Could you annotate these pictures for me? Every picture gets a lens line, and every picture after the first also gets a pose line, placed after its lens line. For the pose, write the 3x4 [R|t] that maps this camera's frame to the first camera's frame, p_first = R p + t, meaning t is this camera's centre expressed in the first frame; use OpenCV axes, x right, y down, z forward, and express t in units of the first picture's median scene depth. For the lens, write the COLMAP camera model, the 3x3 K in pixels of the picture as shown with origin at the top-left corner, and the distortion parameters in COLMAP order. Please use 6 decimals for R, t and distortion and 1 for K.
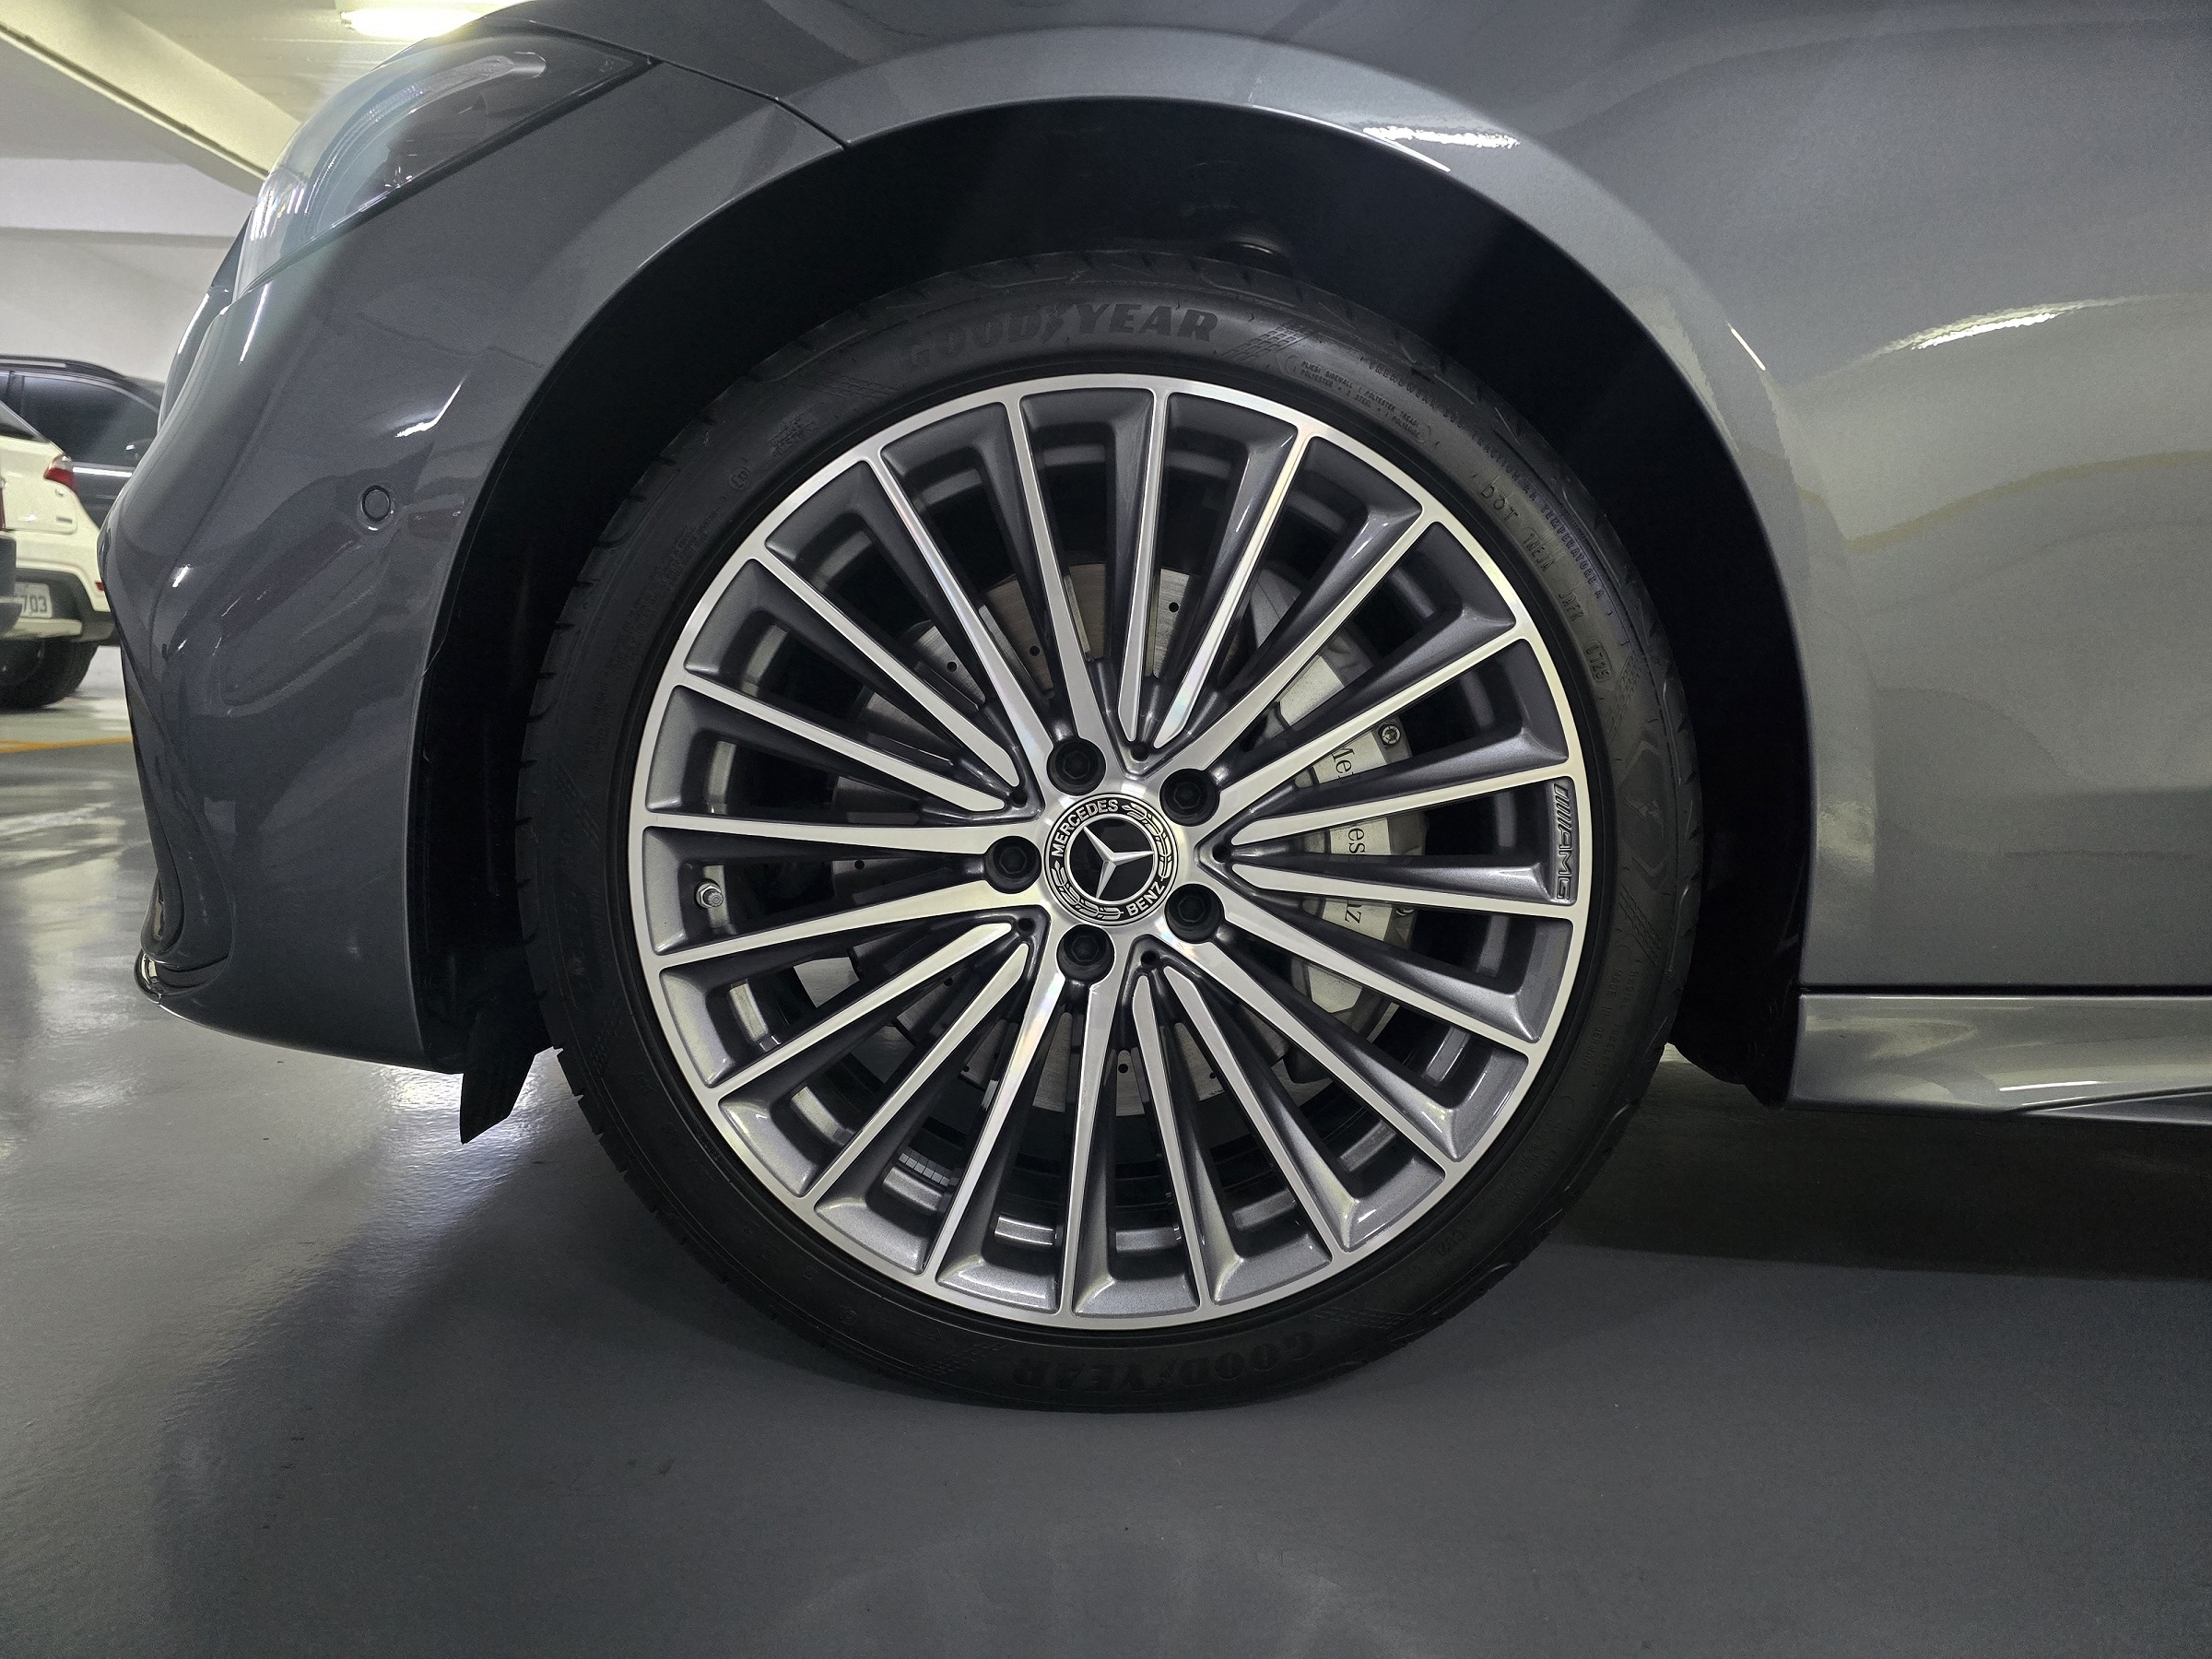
lens RADIAL K [[1501.8, 0, 1106.0], [0, 1501.8, 829.5], [0, 0, 1]] dist [0.010159, -0.005364]
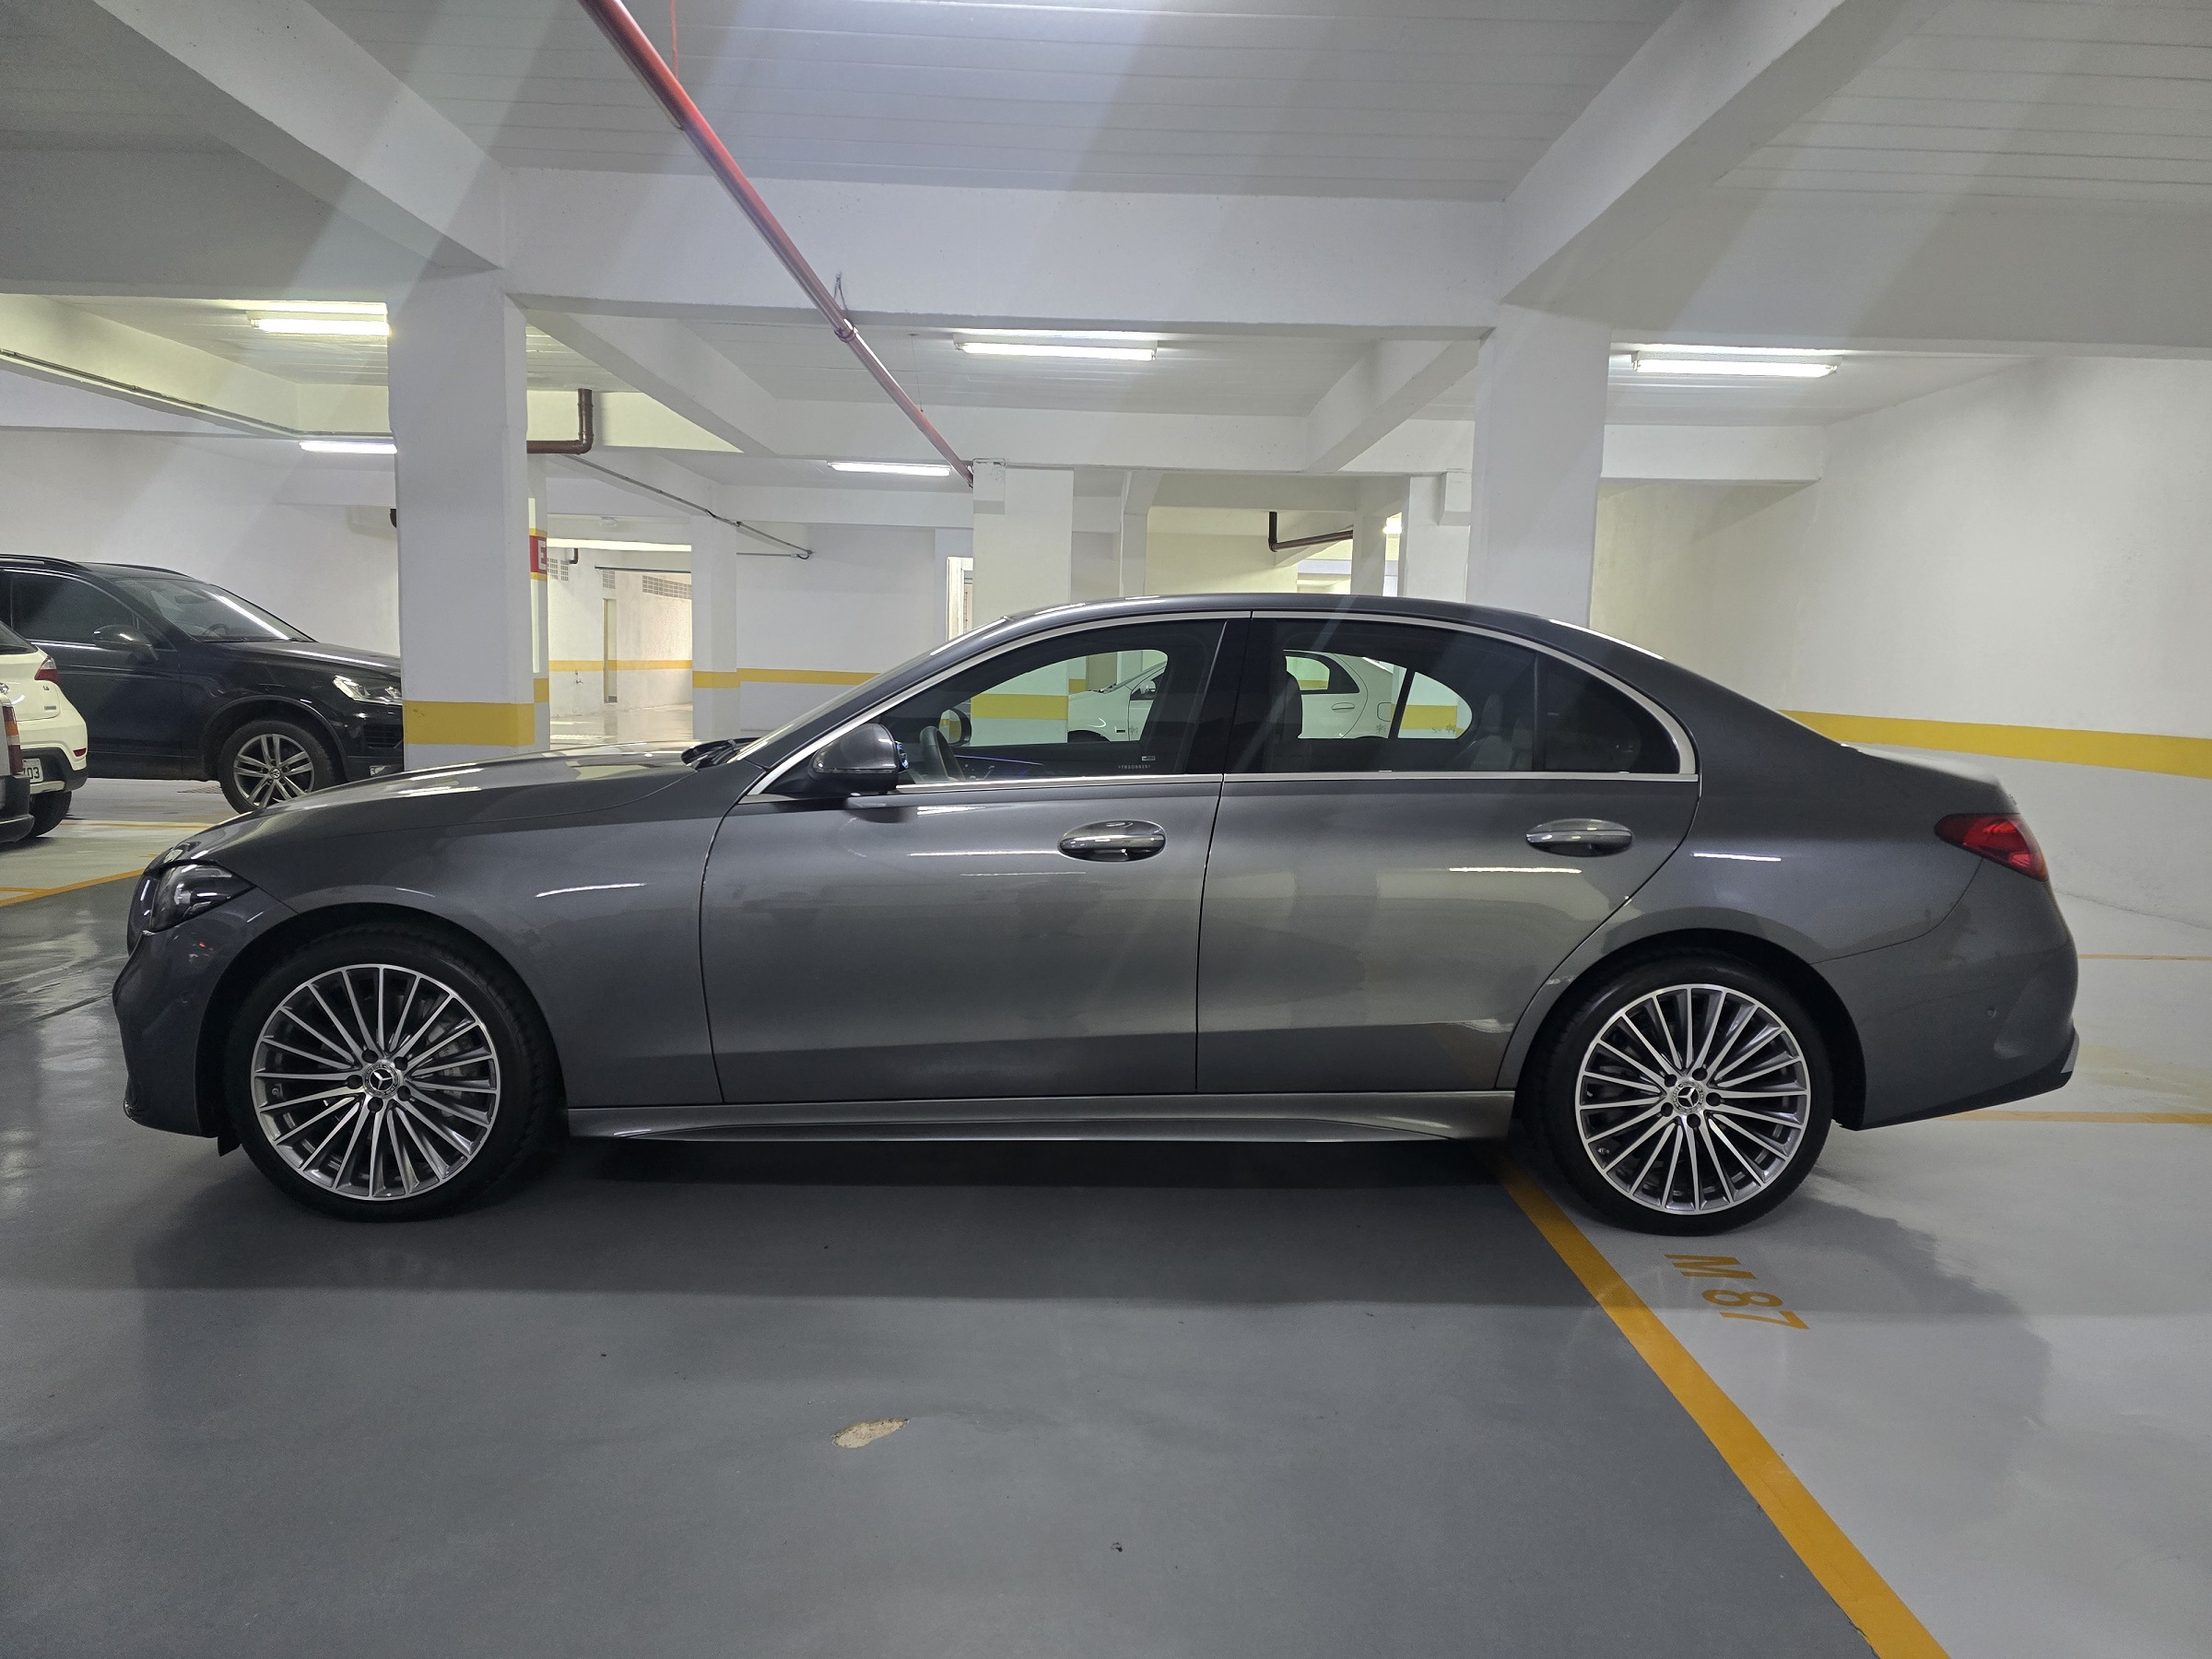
lens RADIAL K [[1501.8, 0, 1106.0], [0, 1501.8, 829.5], [0, 0, 1]] dist [0.010159, -0.005364]
pose [[0.999681, -0.017808, 0.017913, 1.820081], [0.017731, 0.999833, 0.004415, -0.611713], [-0.017988, -0.004096, 0.999830, -2.918087]]
